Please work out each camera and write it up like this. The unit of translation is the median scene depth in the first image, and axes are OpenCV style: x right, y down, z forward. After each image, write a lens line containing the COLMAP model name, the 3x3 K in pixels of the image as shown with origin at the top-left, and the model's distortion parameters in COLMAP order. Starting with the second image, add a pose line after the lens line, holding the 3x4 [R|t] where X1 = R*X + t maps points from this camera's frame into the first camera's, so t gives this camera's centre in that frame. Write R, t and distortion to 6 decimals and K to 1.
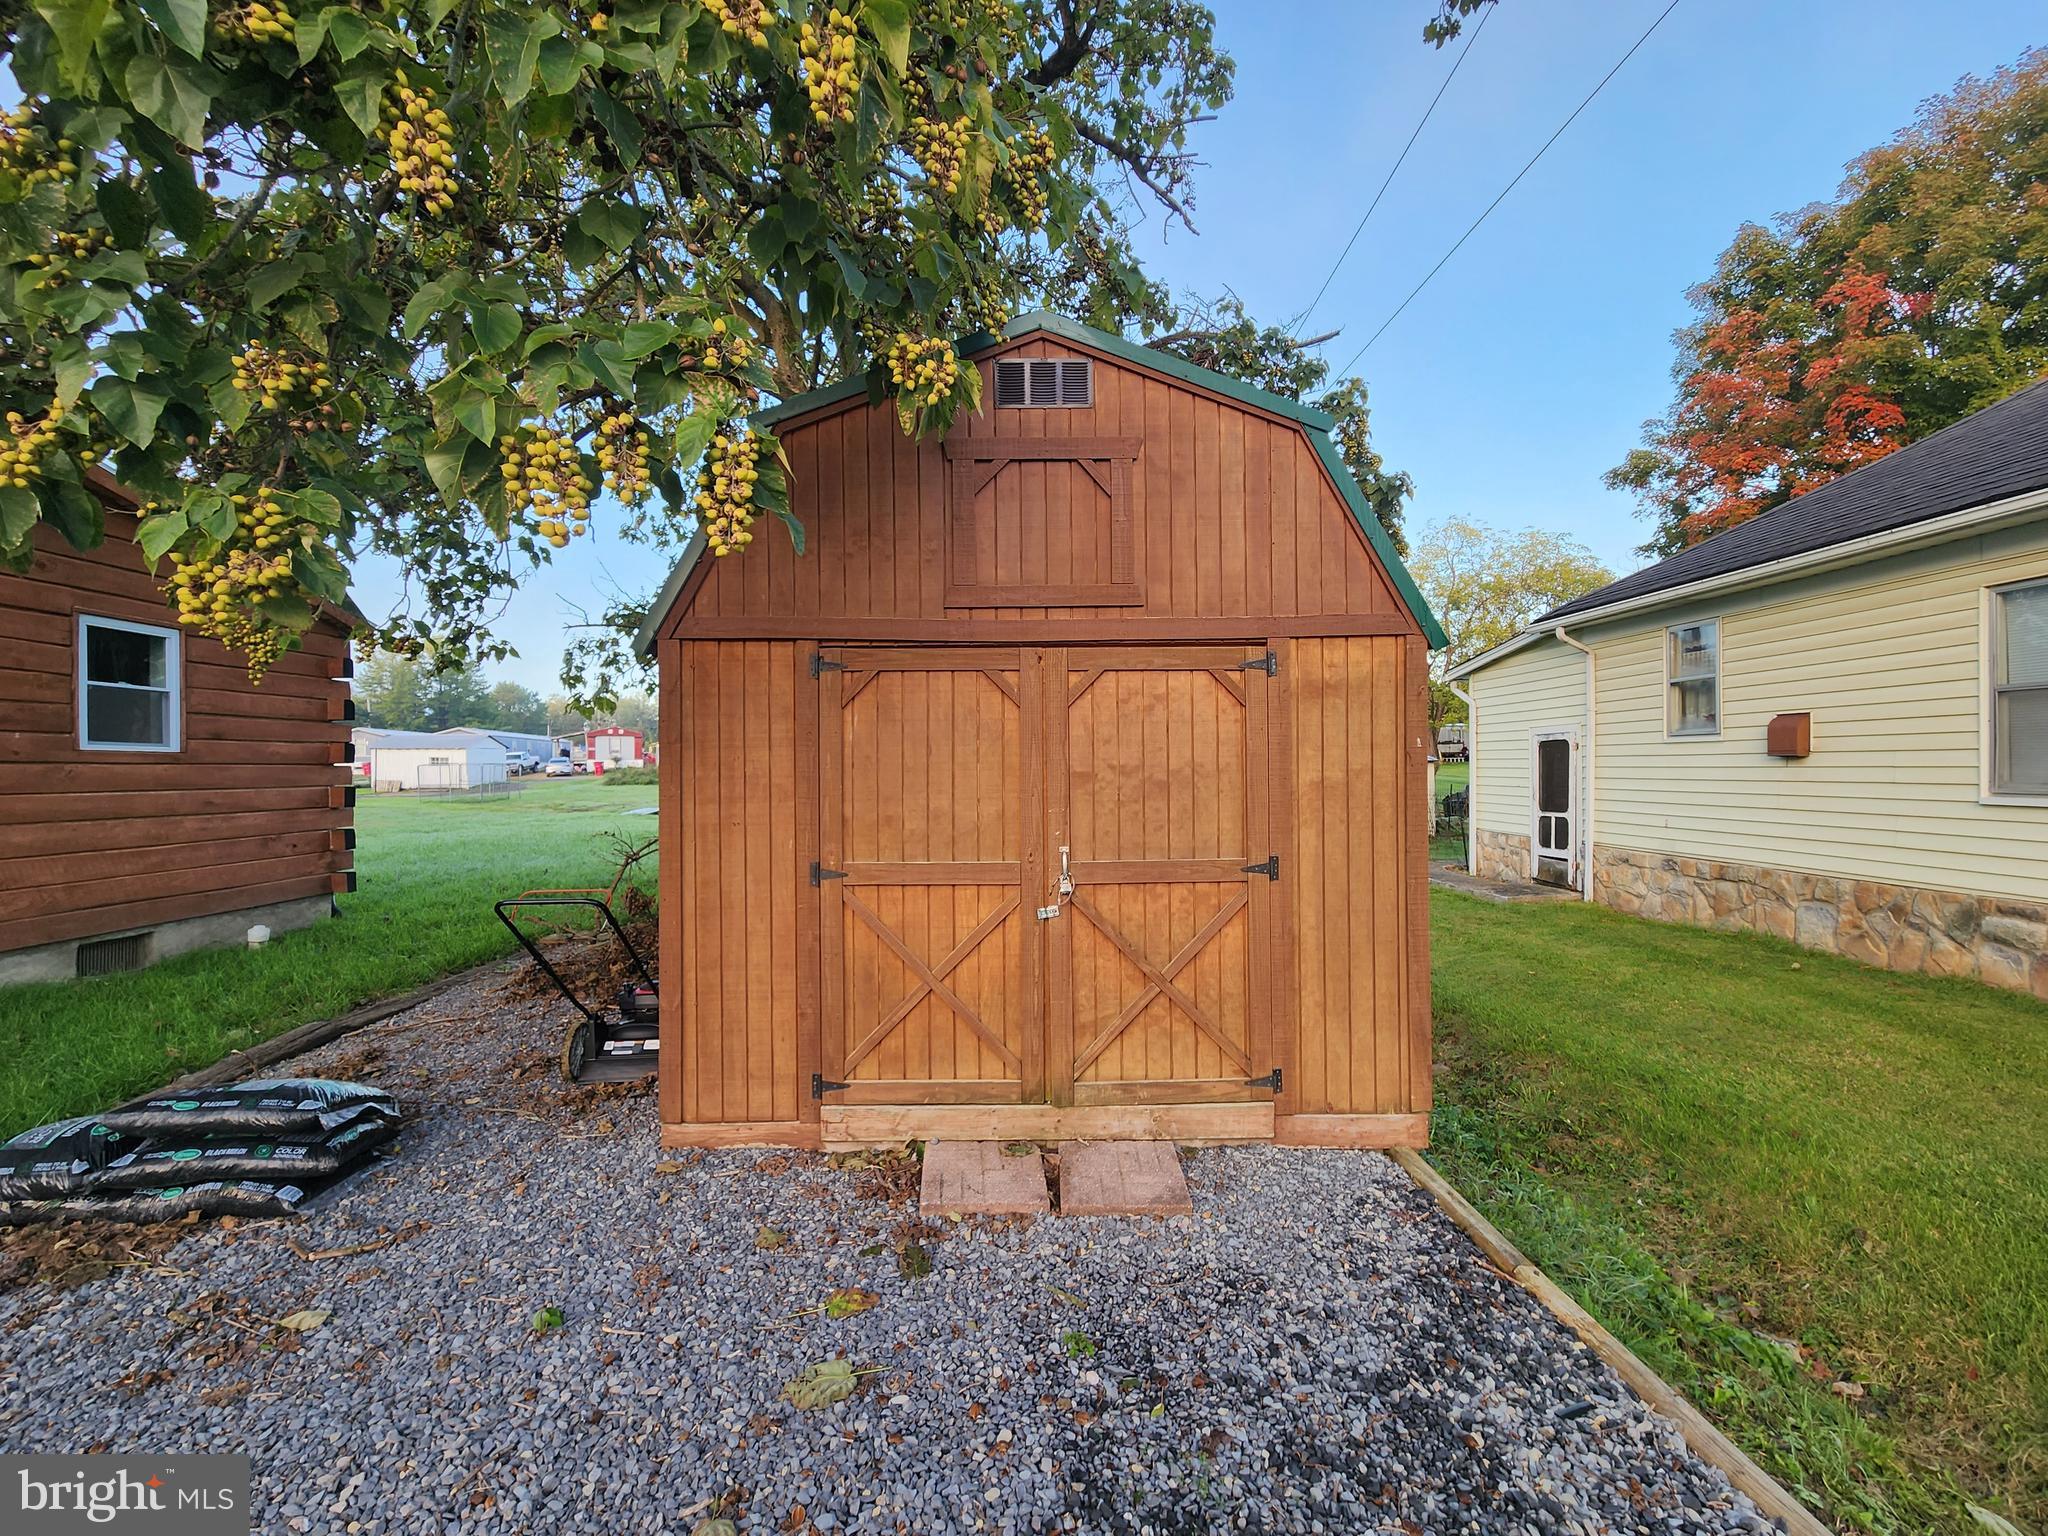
lens RADIAL K [[820.4, 0, 1024.0], [0, 820.4, 768.0], [0, 0, 1]] dist [-0.011024, -0.000274]
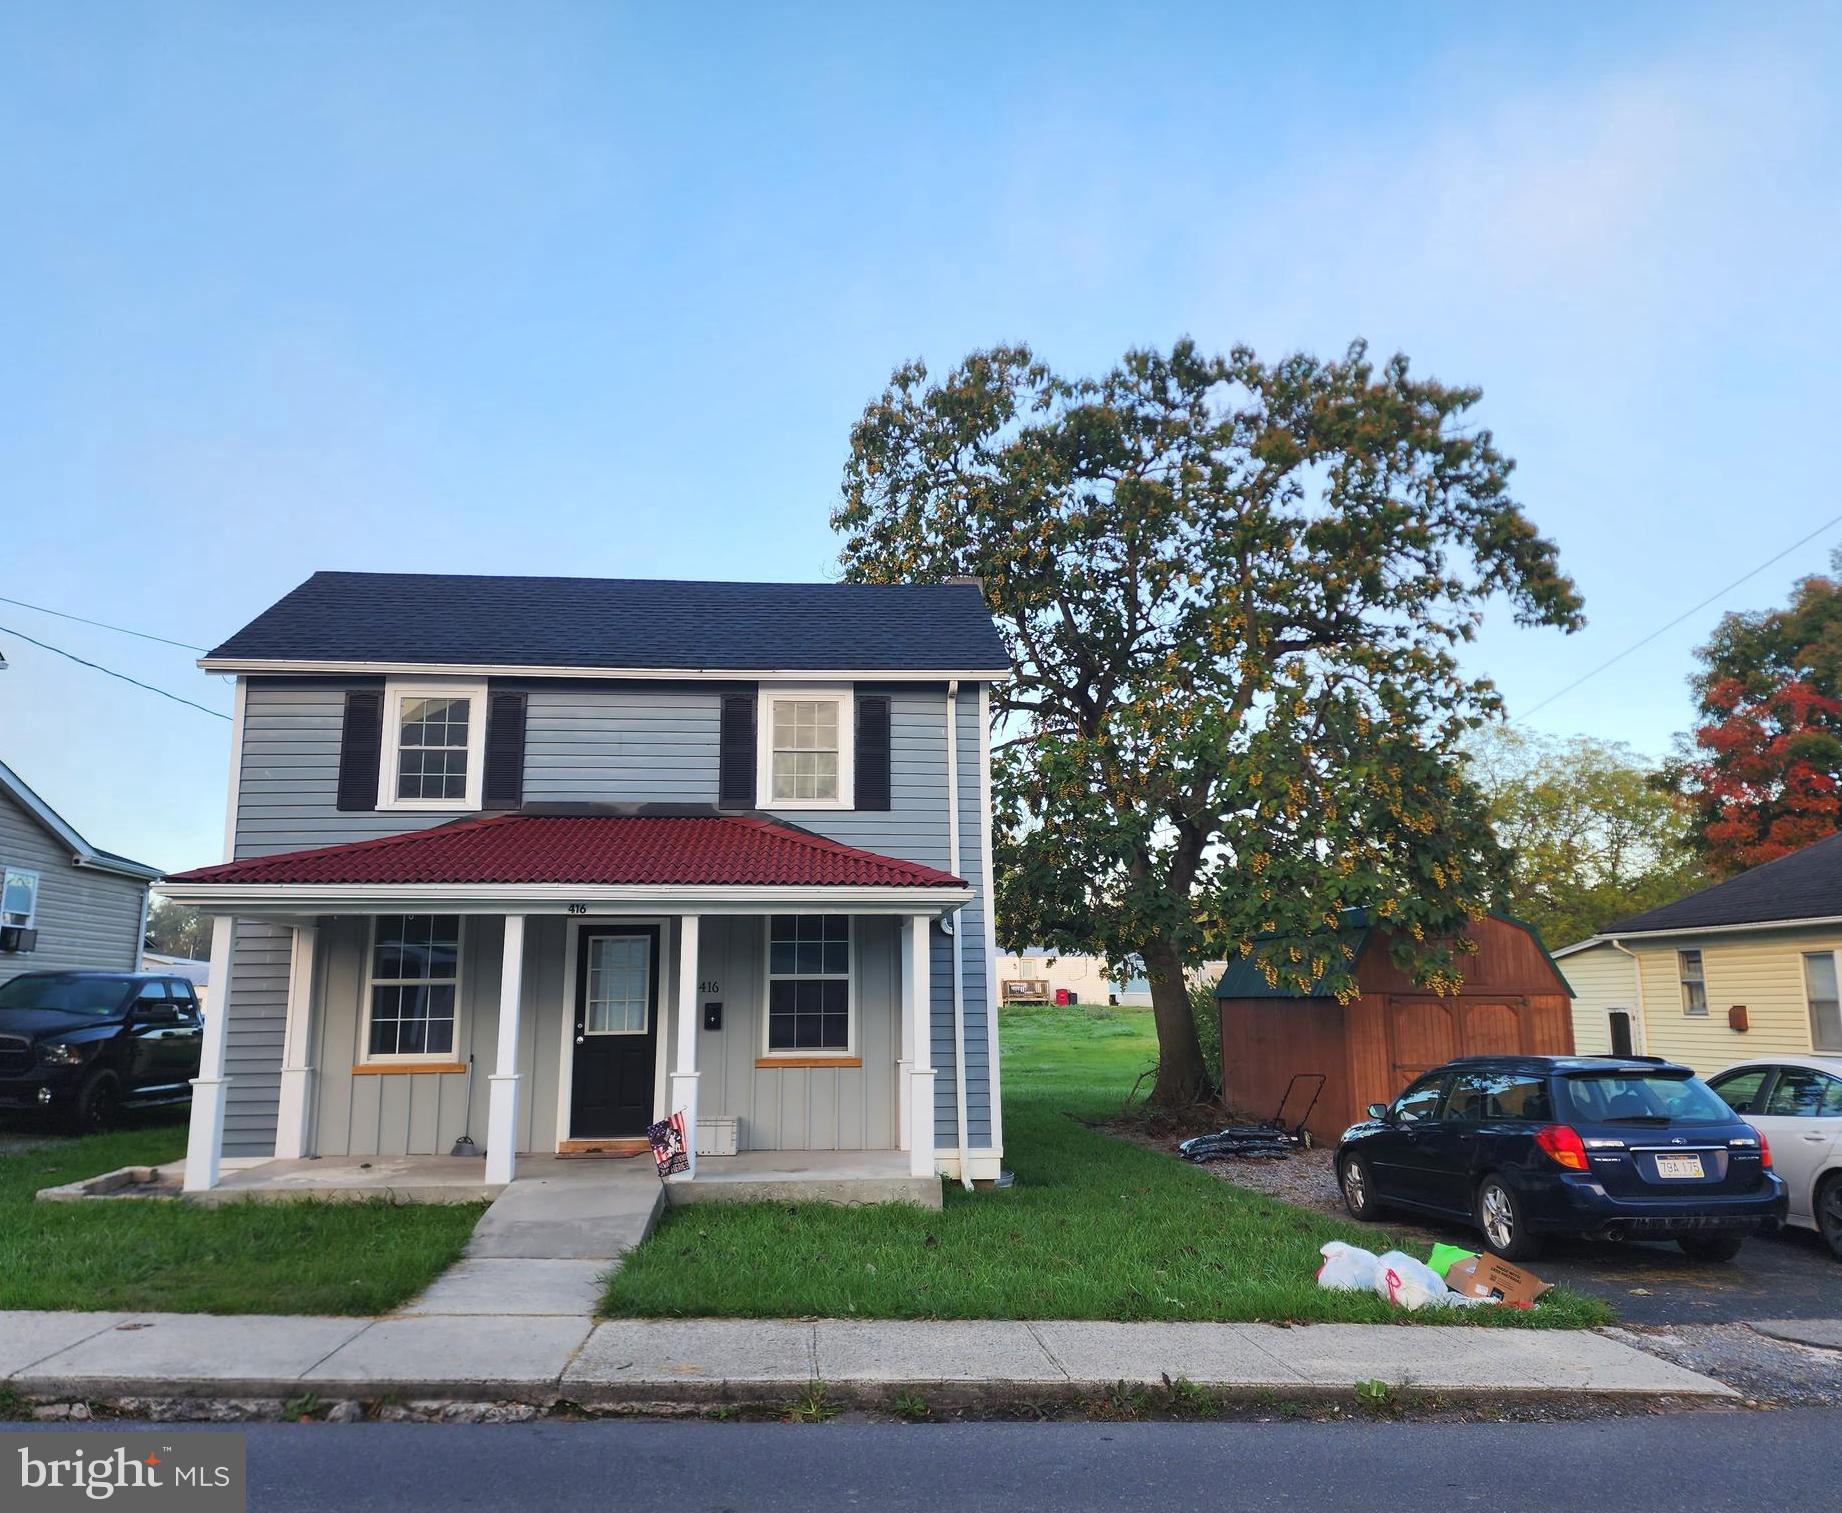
lens RADIAL K [[1270.4, 0, 921.1], [0, 1270.4, 748.6], [0, 0, 1]] dist [0.005455, 0.002309]
pose [[0.997471, 0.027870, 0.065378, -2.438838], [-0.014246, 0.979640, -0.200256, -0.069028], [-0.069628, 0.198819, 0.977560, -3.960040]]
